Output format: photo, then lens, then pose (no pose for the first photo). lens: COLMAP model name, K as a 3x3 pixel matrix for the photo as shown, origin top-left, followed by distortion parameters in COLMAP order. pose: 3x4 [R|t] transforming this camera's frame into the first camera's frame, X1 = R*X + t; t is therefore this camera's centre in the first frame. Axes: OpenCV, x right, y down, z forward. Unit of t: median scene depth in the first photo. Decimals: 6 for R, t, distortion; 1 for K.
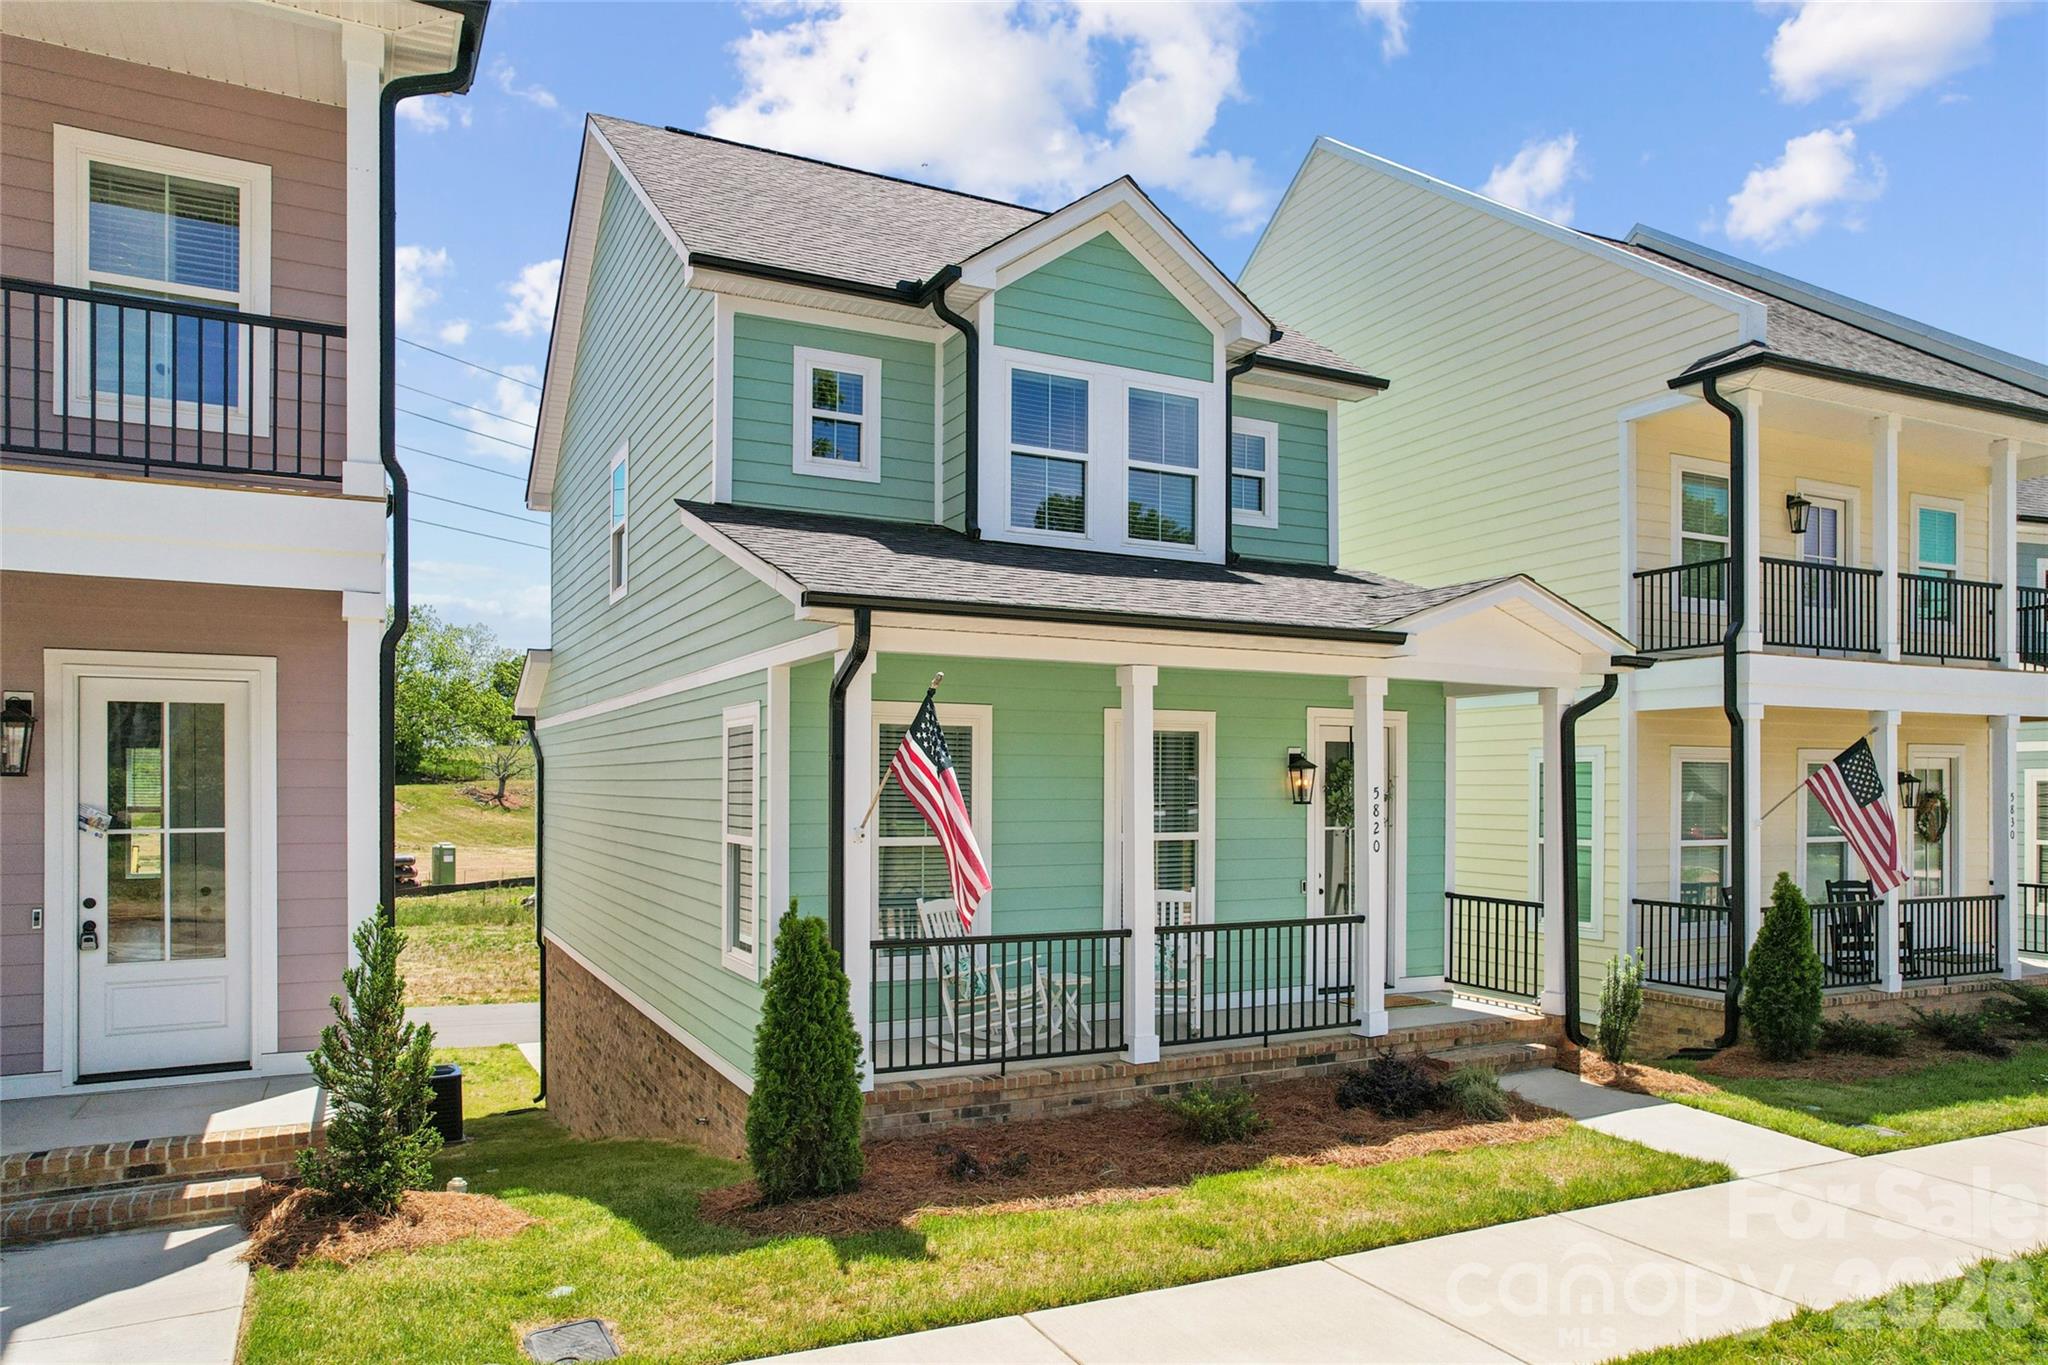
lens RADIAL K [[1350.8, 0, 1060.3], [0, 1350.8, 788.5], [0, 0, 1]] dist [-0.071435, 0.060106]
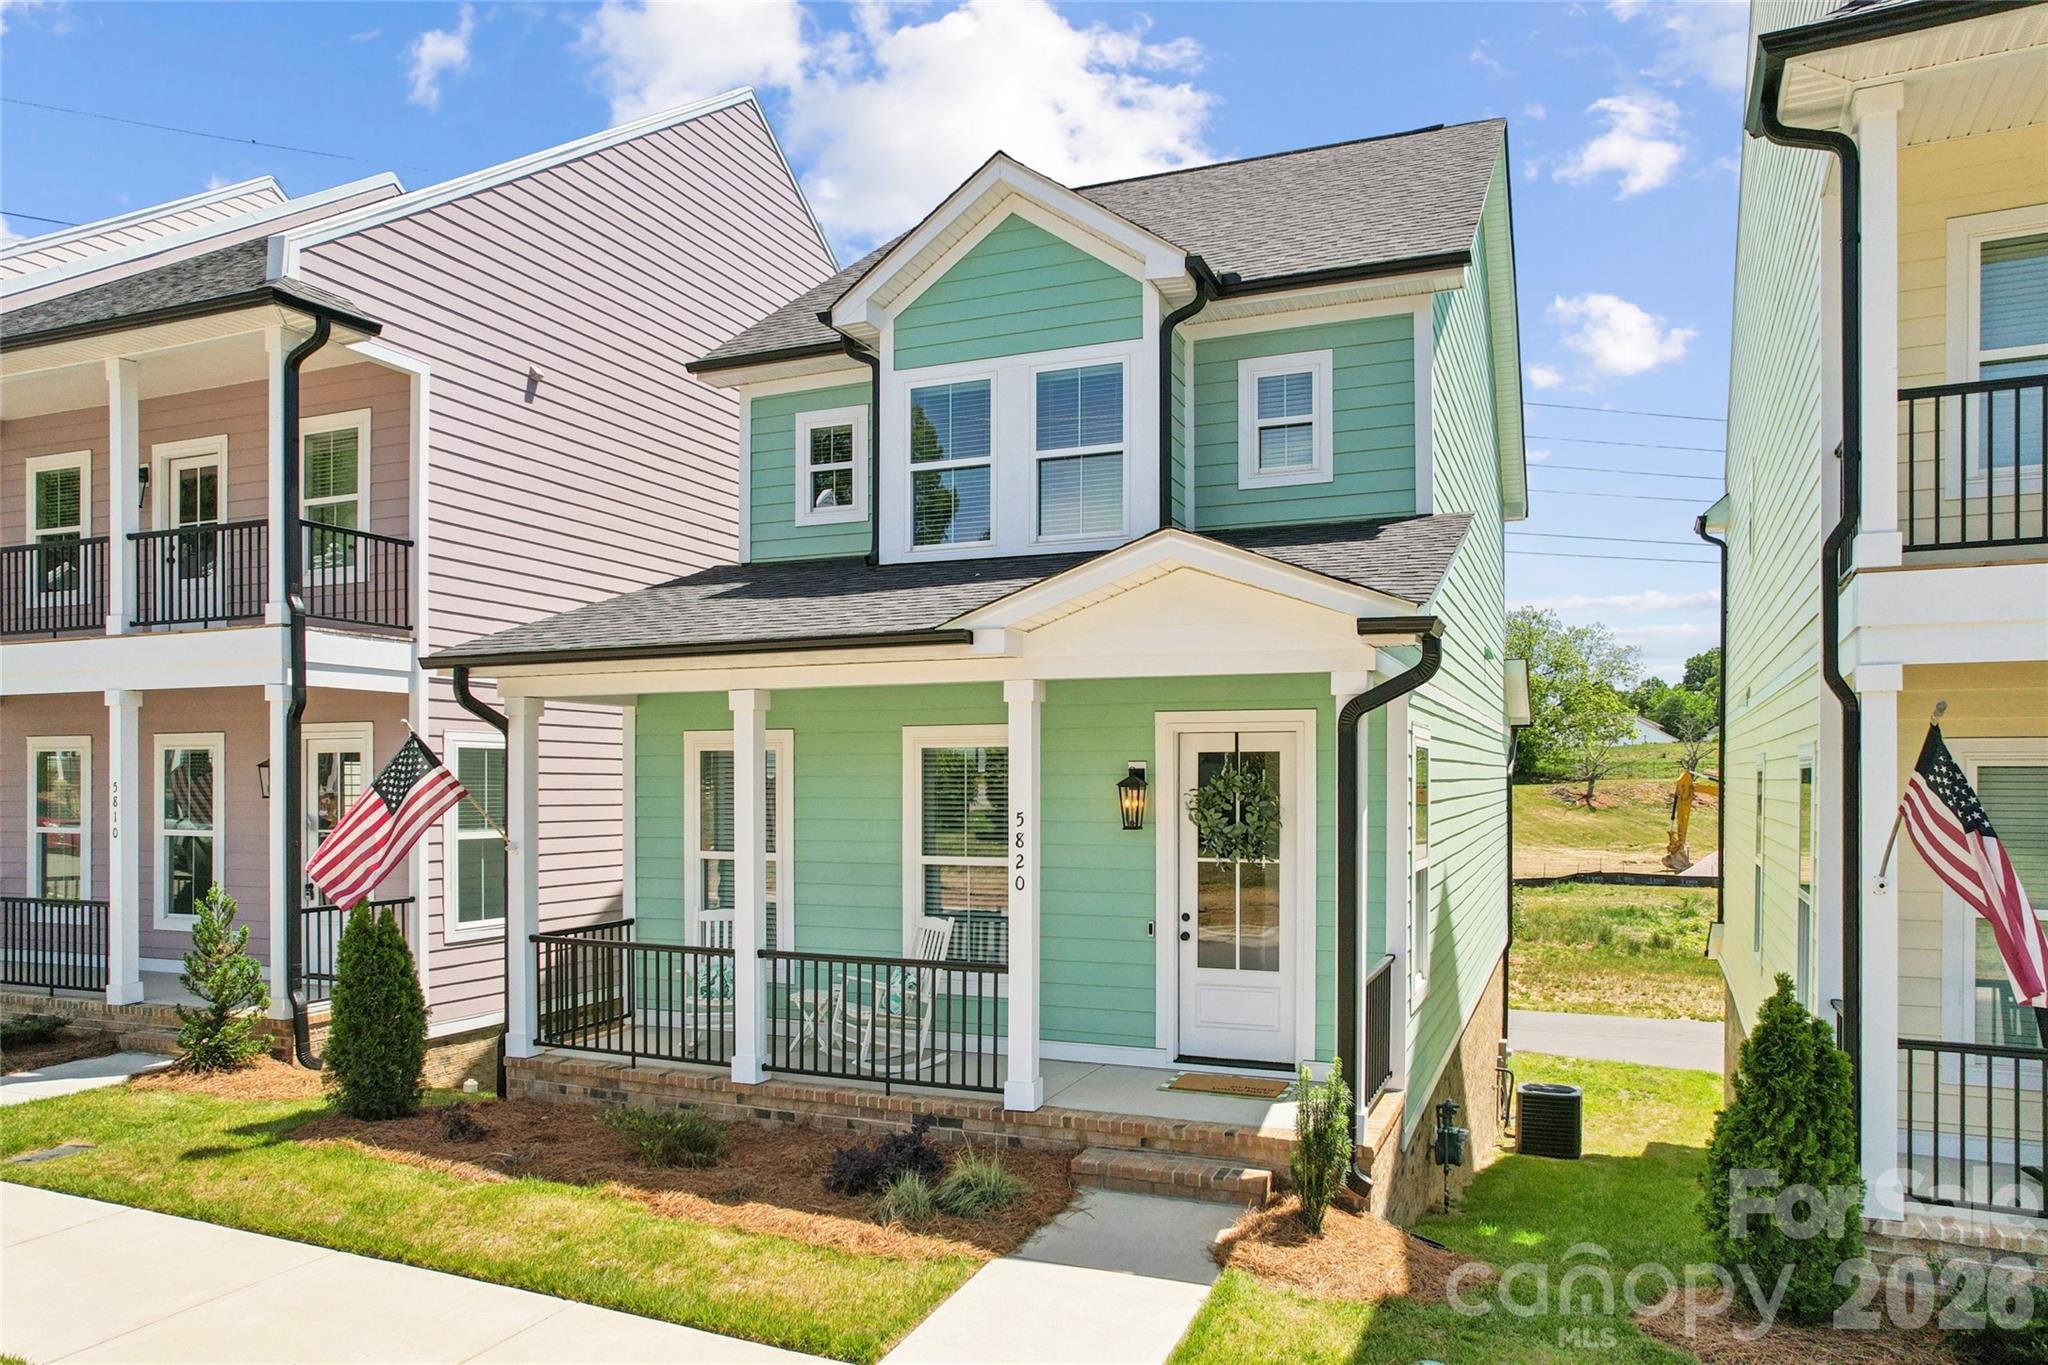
lens RADIAL K [[1350.8, 0, 1043.1], [0, 1350.8, 796.2], [0, 0, 1]] dist [-0.071435, 0.060106]
pose [[0.639897, 0.004787, -0.768446, 0.839354], [0.000976, 0.999975, 0.007042, -0.015648], [0.768460, -0.005256, 0.639876, 0.453020]]
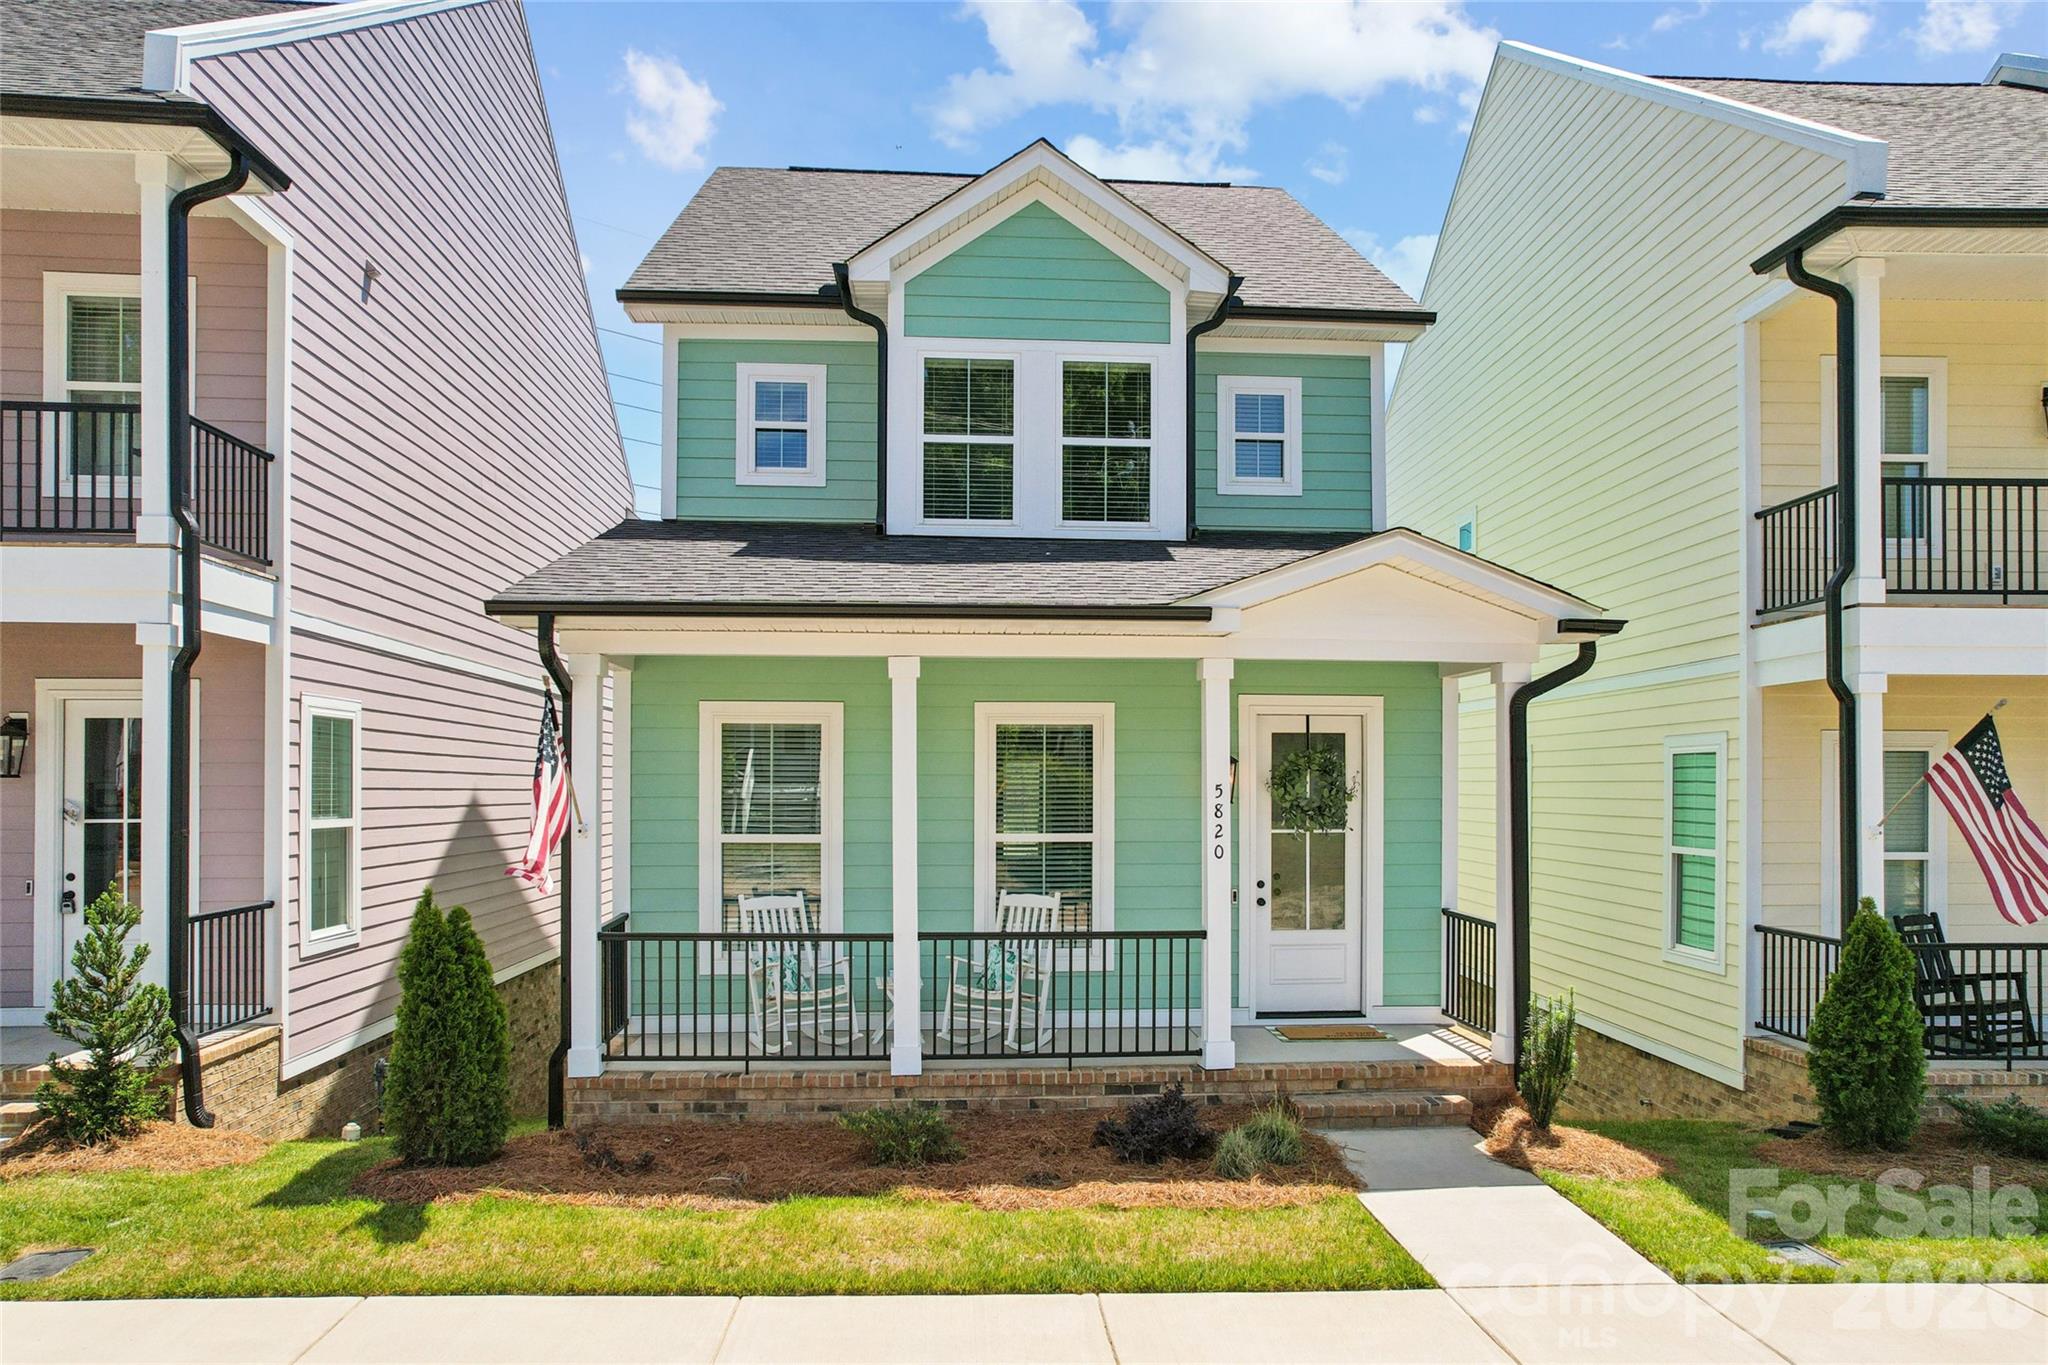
lens RADIAL K [[1350.8, 0, 1047.6], [0, 1350.8, 784.9], [0, 0, 1]] dist [-0.071435, 0.060106]
pose [[0.918297, -0.001551, -0.395890, 0.454516], [0.000520, 0.999996, -0.002714, 0.001644], [0.395892, 0.002286, 0.918294, 0.144342]]
